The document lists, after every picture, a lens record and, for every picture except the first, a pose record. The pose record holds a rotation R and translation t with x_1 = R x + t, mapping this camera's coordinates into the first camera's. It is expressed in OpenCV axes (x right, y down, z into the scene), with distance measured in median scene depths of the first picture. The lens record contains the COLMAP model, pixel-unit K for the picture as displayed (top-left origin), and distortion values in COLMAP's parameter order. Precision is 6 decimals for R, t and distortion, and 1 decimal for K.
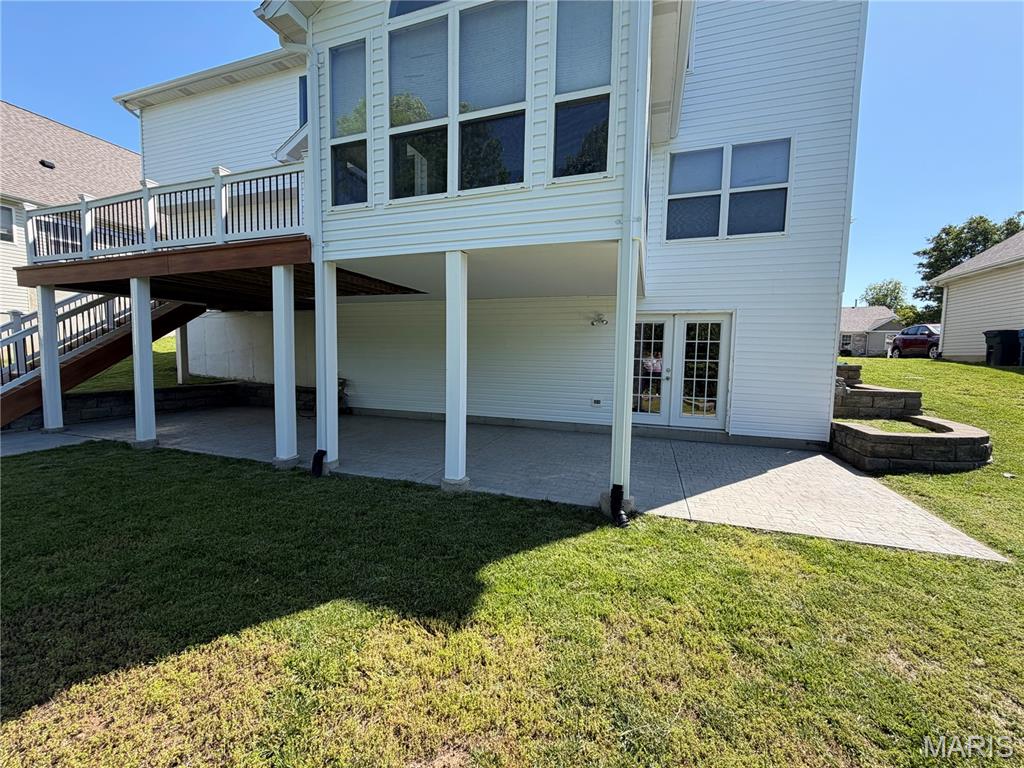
lens RADIAL K [[407.9, 0, 512.0], [0, 407.9, 384.0], [0, 0, 1]] dist [0.006180, 0.000105]
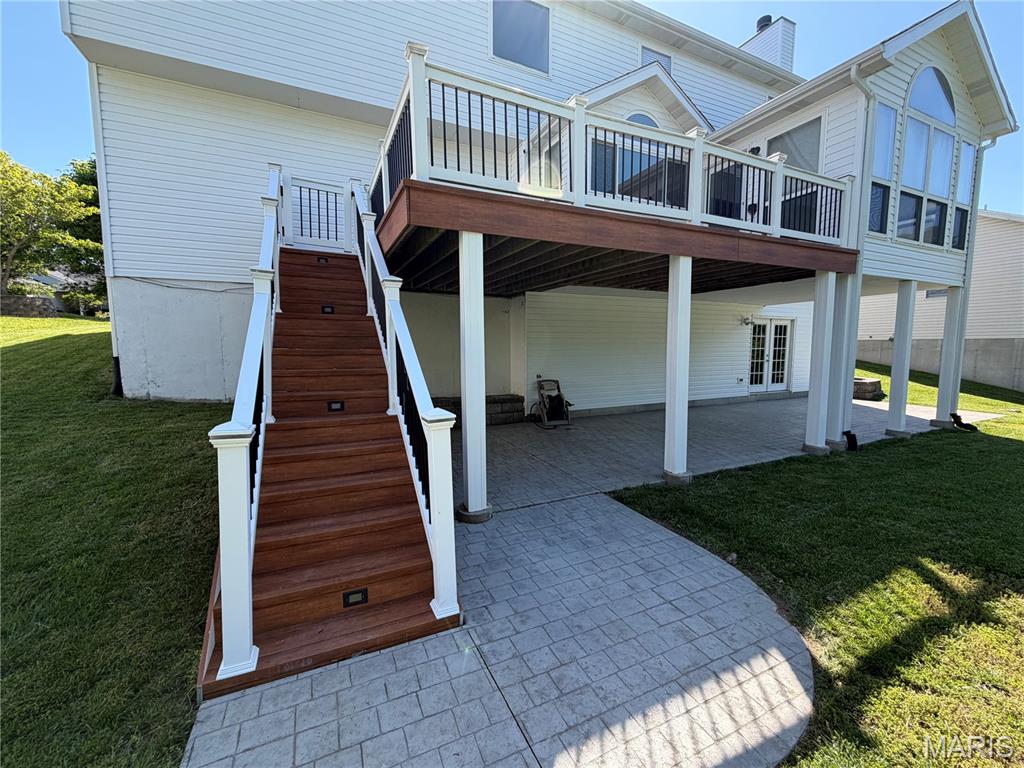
lens RADIAL K [[407.9, 0, 512.0], [0, 407.9, 384.0], [0, 0, 1]] dist [0.006180, 0.000105]
pose [[0.715415, -0.082566, 0.693804, -1.372164], [0.067758, 0.996511, 0.048721, -0.065774], [-0.695406, 0.012155, 0.718514, 0.560885]]
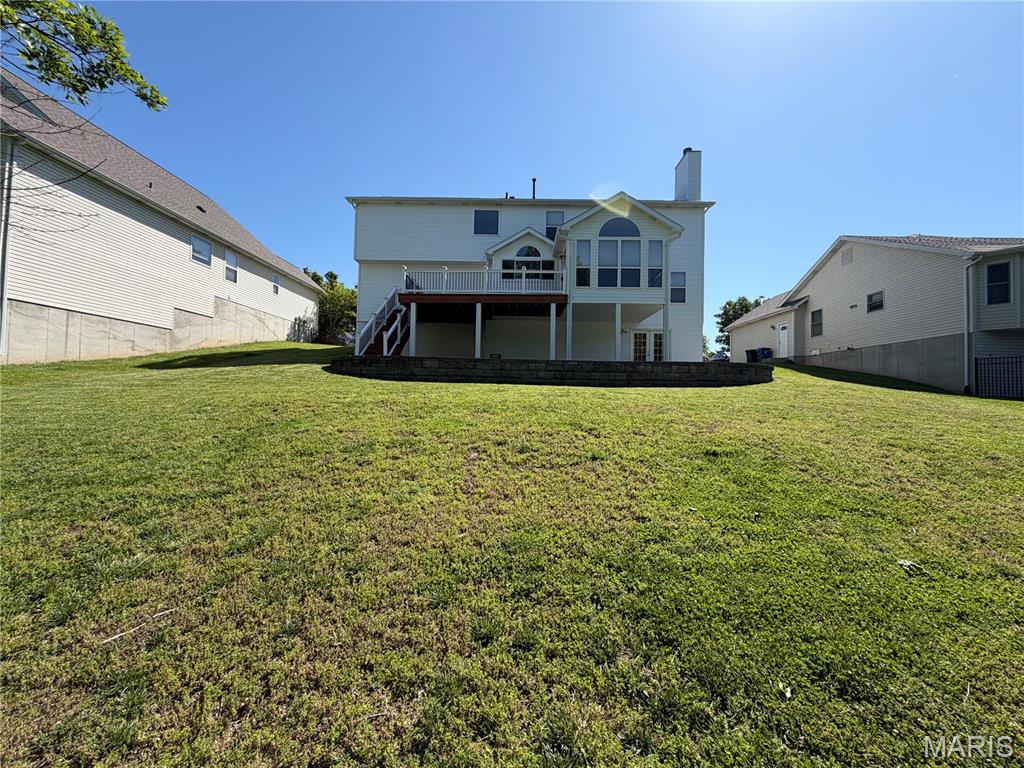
lens RADIAL K [[407.9, 0, 512.0], [0, 407.9, 384.0], [0, 0, 1]] dist [0.006180, 0.000105]
pose [[0.951499, 0.012064, 0.307414, -1.215626], [0.017663, 0.995441, -0.093734, 0.393181], [-0.307144, 0.094618, 0.946948, -1.146430]]
